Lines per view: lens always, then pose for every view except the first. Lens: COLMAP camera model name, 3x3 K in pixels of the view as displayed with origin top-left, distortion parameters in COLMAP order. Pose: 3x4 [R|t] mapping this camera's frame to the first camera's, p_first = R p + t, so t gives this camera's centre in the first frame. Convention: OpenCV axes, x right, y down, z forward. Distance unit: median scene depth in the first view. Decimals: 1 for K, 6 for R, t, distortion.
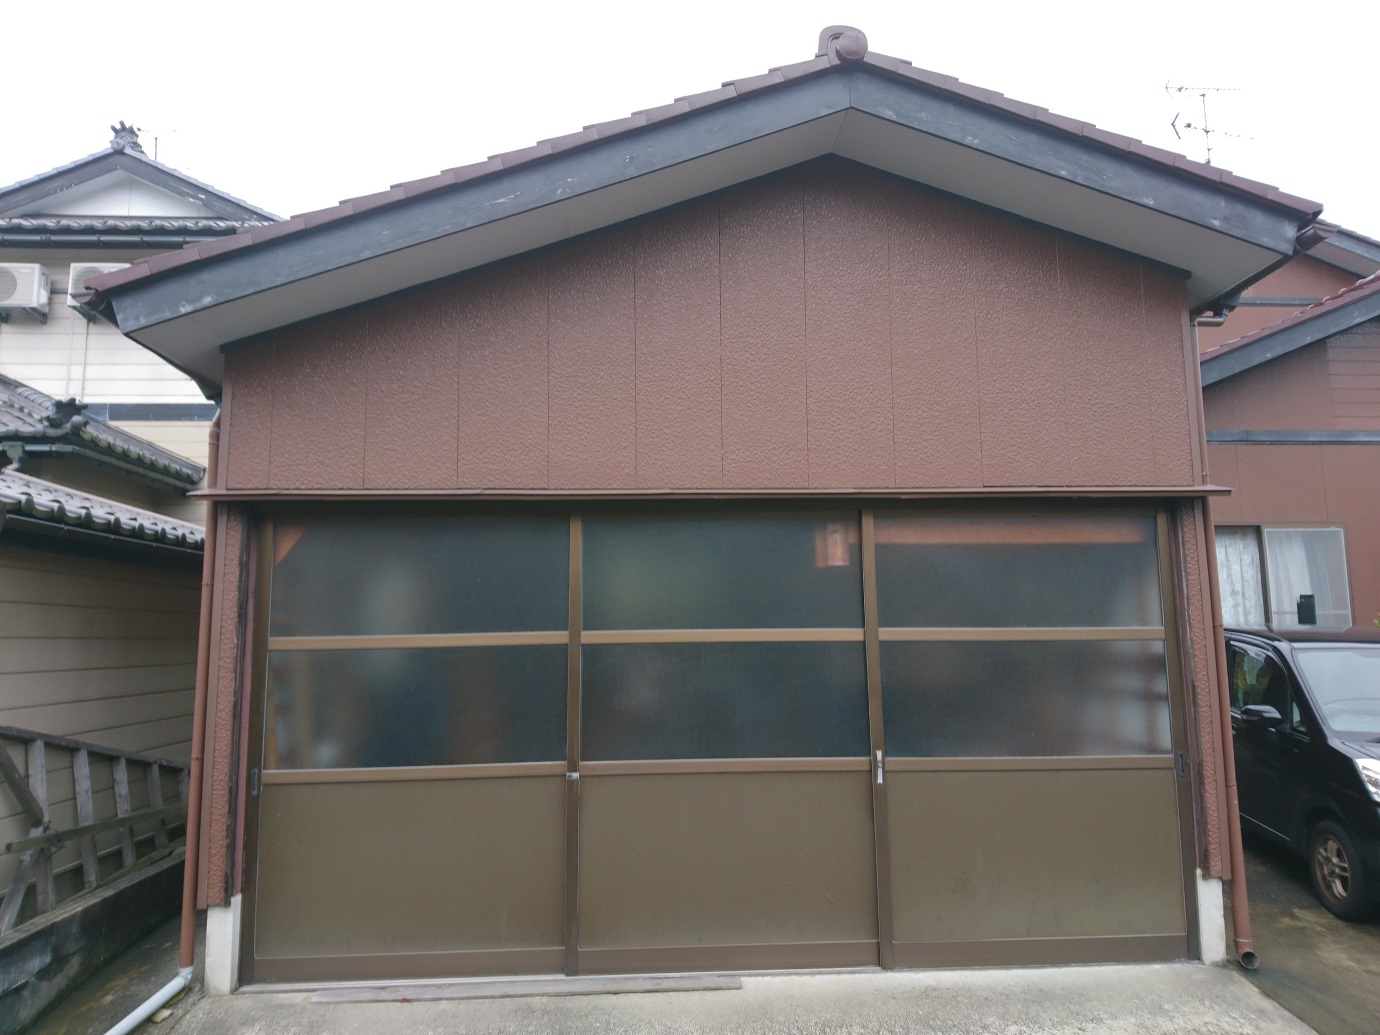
lens RADIAL K [[943.1, 0, 690.0], [0, 943.1, 517.5], [0, 0, 1]] dist [0.000404, 0.000401]
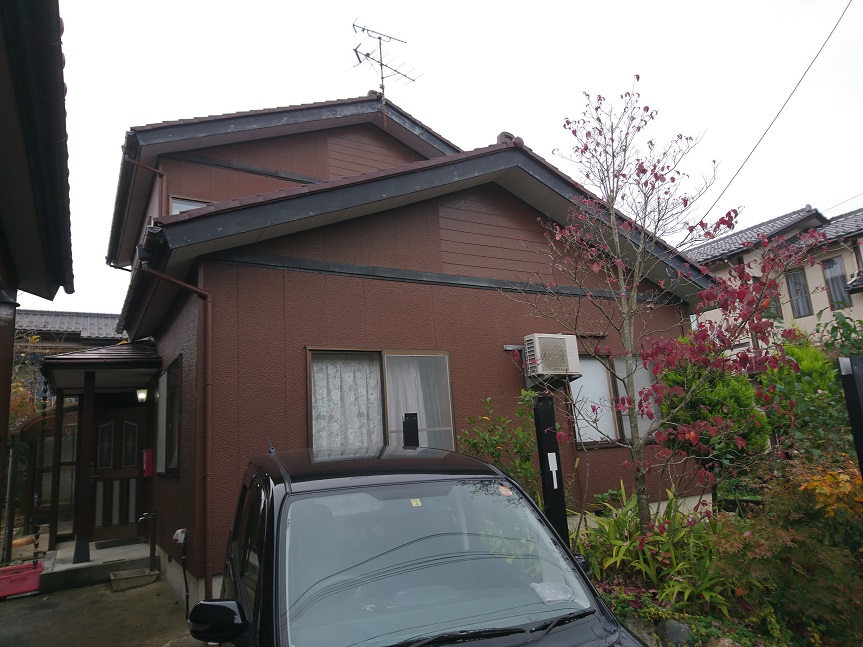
lens RADIAL K [[579.7, 0, 431.5], [0, 579.7, 323.5], [0, 0, 1]] dist [0.268920, -0.000036]
pose [[0.884665, 0.038171, 0.464662, 0.336357], [0.005570, 0.995706, -0.092400, 0.039011], [-0.466194, 0.084332, 0.880654, 0.369551]]
